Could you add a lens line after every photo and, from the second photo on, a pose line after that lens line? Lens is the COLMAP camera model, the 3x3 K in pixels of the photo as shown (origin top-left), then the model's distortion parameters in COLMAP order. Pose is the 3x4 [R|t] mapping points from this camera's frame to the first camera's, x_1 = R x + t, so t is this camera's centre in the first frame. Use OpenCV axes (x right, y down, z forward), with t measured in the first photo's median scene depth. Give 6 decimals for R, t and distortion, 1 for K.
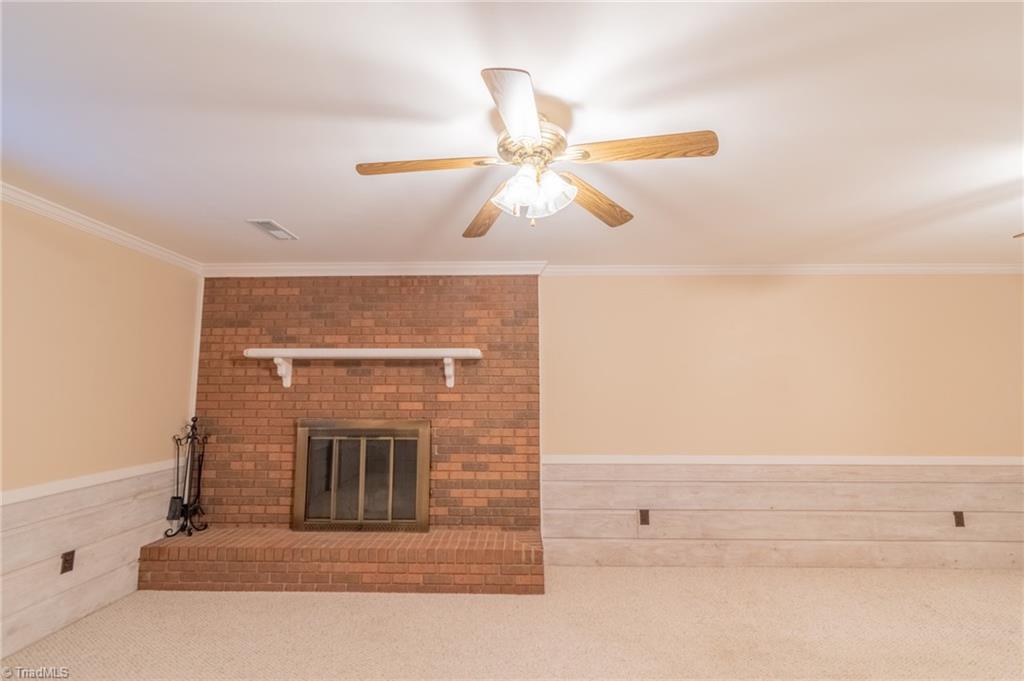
lens RADIAL K [[456.4, 0, 508.6], [0, 456.4, 339.7], [0, 0, 1]] dist [0.001971, -0.001750]
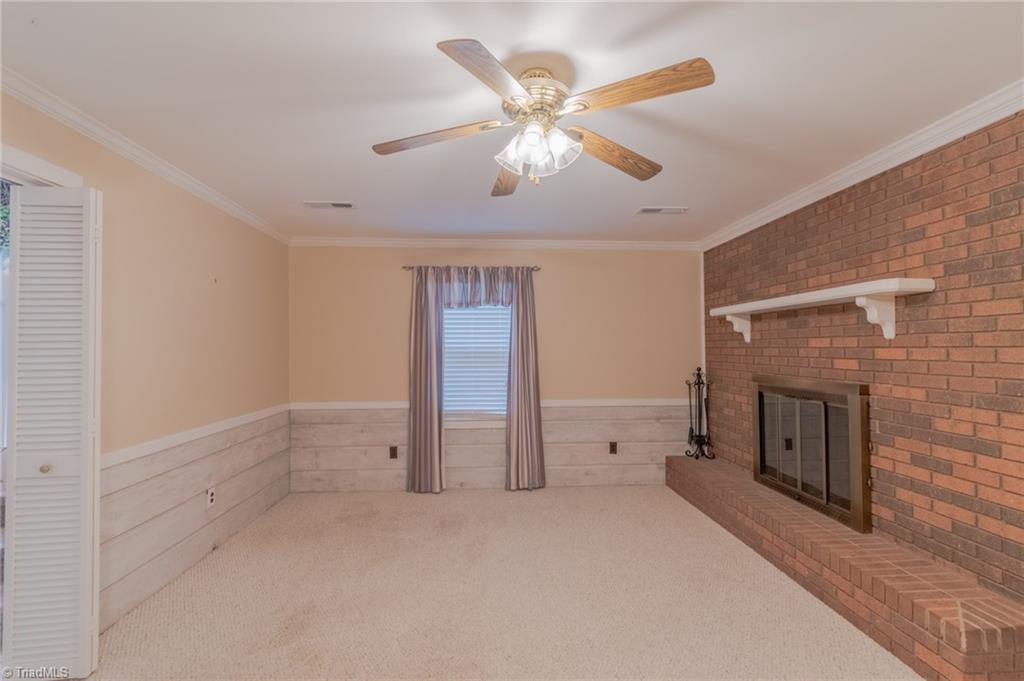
lens RADIAL K [[456.4, 0, 508.6], [0, 456.4, 339.7], [0, 0, 1]] dist [0.001971, -0.001750]
pose [[0.078669, -0.020972, -0.996680, 0.510432], [0.118118, 0.992932, -0.011570, 0.047350], [0.989878, -0.116816, 0.080590, 0.392065]]
